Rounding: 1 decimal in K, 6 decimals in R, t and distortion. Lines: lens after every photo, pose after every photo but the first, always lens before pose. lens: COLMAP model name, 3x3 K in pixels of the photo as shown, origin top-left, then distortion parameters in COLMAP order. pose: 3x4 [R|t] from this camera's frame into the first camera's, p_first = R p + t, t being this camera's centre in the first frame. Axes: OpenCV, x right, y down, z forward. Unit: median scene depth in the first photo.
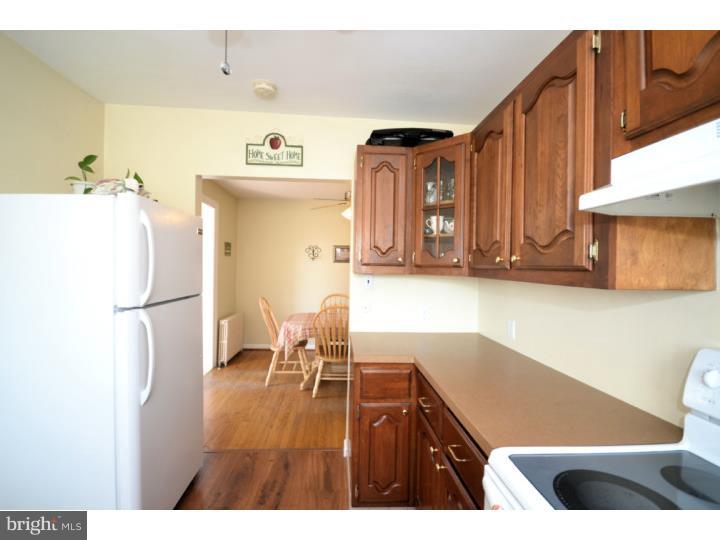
lens RADIAL K [[314.9, 0, 360.0], [0, 314.9, 270.0], [0, 0, 1]] dist [0.000164, -0.005543]
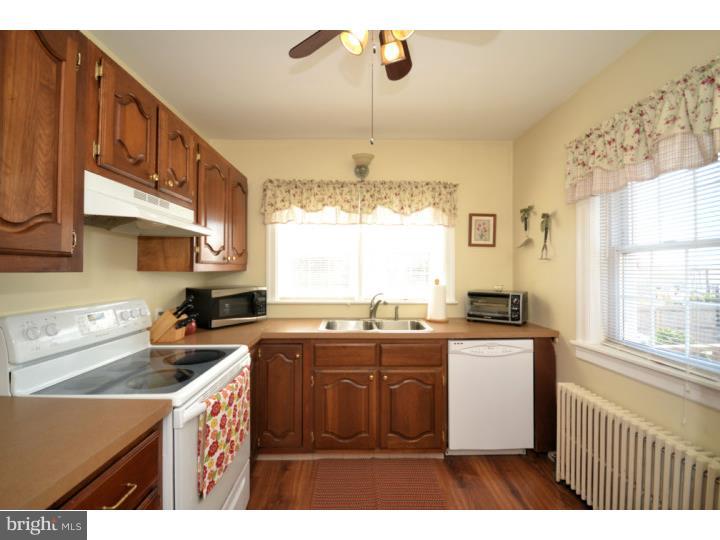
lens RADIAL K [[314.9, 0, 360.0], [0, 314.9, 270.0], [0, 0, 1]] dist [0.000164, -0.005543]
pose [[-0.997638, -0.022575, 0.064871, -0.314397], [-0.020726, 0.999363, 0.029046, -0.003959], [-0.065485, 0.027633, -0.997471, 1.765493]]
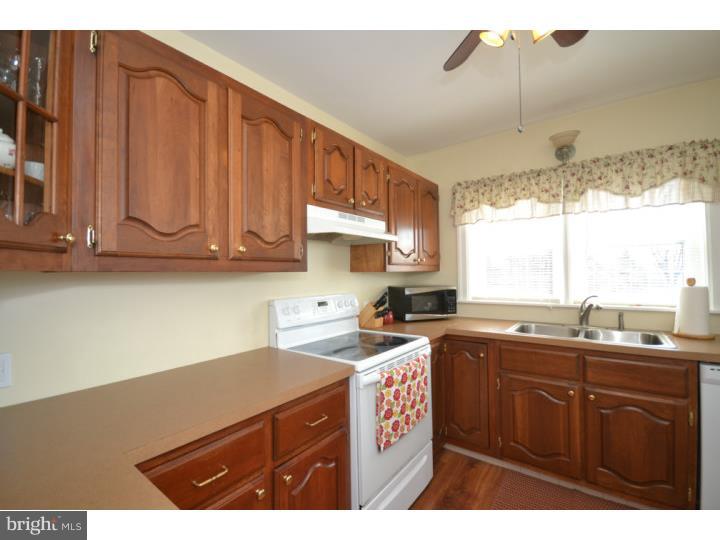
lens RADIAL K [[314.9, 0, 360.0], [0, 314.9, 270.0], [0, 0, 1]] dist [0.000164, -0.005543]
pose [[-0.751924, -0.002108, 0.659247, -0.570613], [0.017501, 0.999579, 0.023157, 0.011602], [-0.659018, 0.028950, -0.751570, 1.803737]]
